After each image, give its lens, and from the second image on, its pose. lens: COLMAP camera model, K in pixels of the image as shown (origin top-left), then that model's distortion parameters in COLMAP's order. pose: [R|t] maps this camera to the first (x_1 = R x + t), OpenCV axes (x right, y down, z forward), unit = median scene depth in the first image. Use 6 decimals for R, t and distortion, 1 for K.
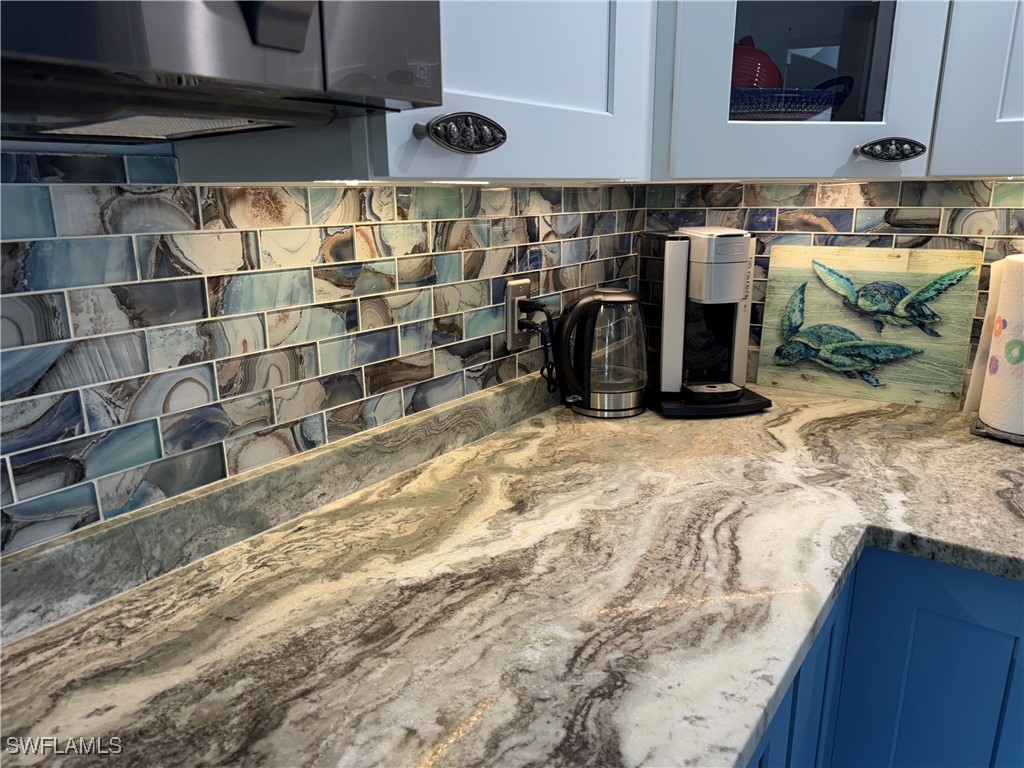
lens RADIAL K [[711.5, 0, 512.1], [0, 711.5, 384.5], [0, 0, 1]] dist [0.033759, -0.003122]
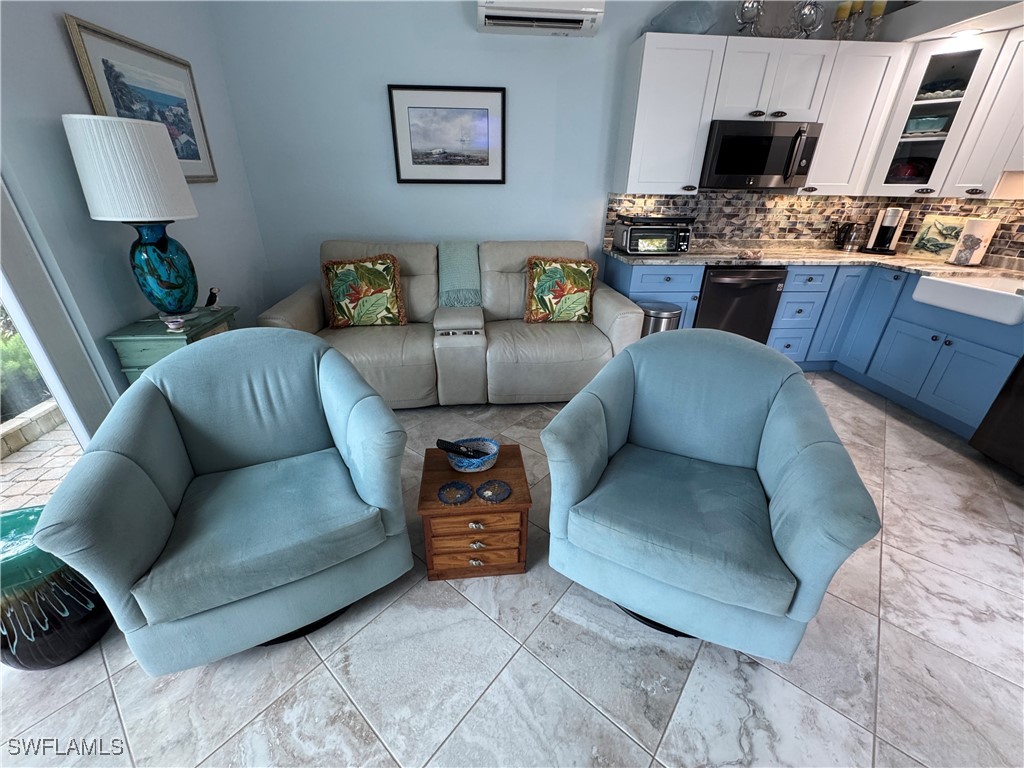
lens RADIAL K [[408.4, 0, 511.6], [0, 408.4, 383.7], [0, 0, 1]] dist [-0.001766, -0.000251]
pose [[0.634539, 0.352958, -0.687590, 0.980274], [-0.217880, 0.935243, 0.279015, 0.652038], [0.741544, -0.027234, 0.670351, -2.629777]]
